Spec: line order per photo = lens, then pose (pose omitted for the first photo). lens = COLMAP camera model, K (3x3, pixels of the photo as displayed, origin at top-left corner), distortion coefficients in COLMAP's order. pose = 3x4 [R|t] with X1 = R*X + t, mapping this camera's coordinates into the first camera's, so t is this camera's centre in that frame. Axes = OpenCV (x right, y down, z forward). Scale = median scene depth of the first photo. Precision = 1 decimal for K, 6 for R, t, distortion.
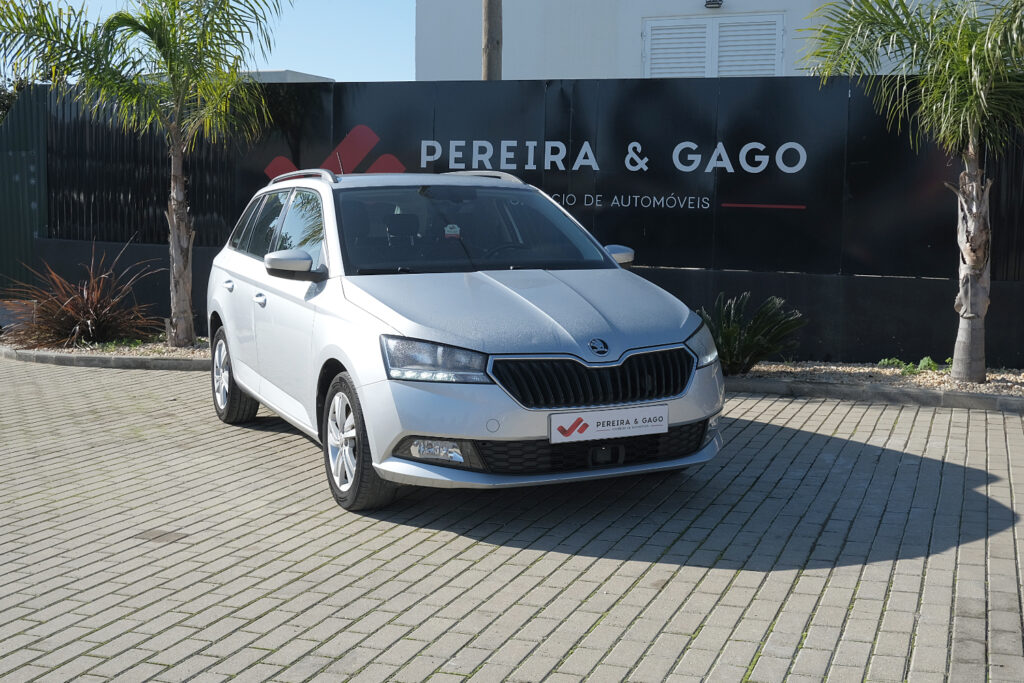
lens RADIAL K [[1229.7, 0, 559.1], [0, 1229.7, 338.2], [0, 0, 1]] dist [-0.015685, -0.038050]
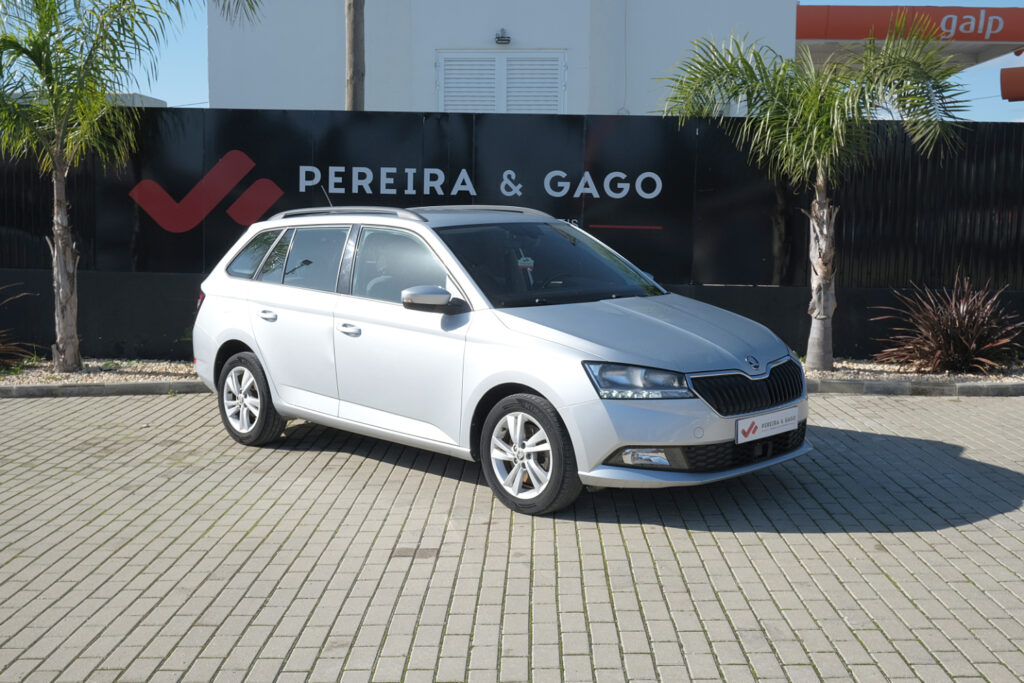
lens RADIAL K [[1167.4, 0, 512.0], [0, 1167.4, 341.5], [0, 0, 1]] dist [-0.015375, -0.019351]
pose [[0.947023, -0.041465, 0.318477, -0.275573], [0.038127, 0.999133, 0.016709, -0.020712], [-0.318894, -0.003681, 0.947783, -0.010537]]
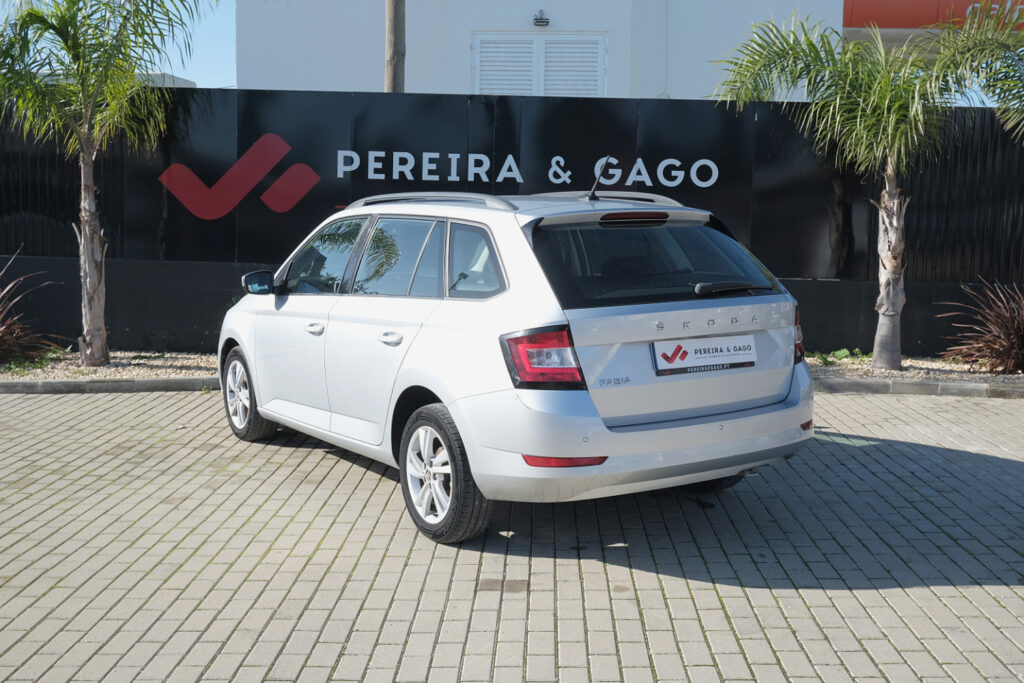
lens RADIAL K [[1145.5, 0, 512.0], [0, 1145.5, 341.5], [0, 0, 1]] dist [-0.019524, -0.024261]
pose [[0.948012, -0.039019, 0.315835, -0.290110], [0.031218, 0.999071, 0.029723, -0.029098], [-0.316701, -0.018318, 0.948349, 0.065244]]
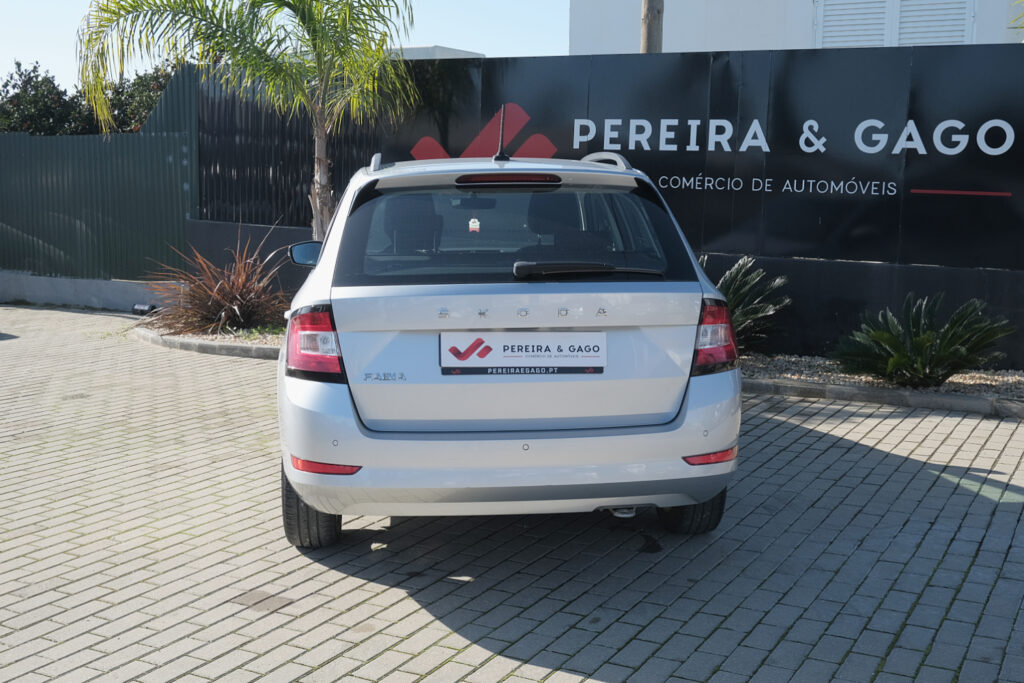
lens RADIAL K [[1178.1, 0, 512.0], [0, 1178.1, 341.5], [0, 0, 1]] dist [-0.017474, -0.012771]
pose [[0.986941, 0.021547, -0.159635, -0.013171], [-0.016084, 0.999242, 0.035437, -0.024442], [0.160277, -0.032407, 0.986540, 0.110371]]
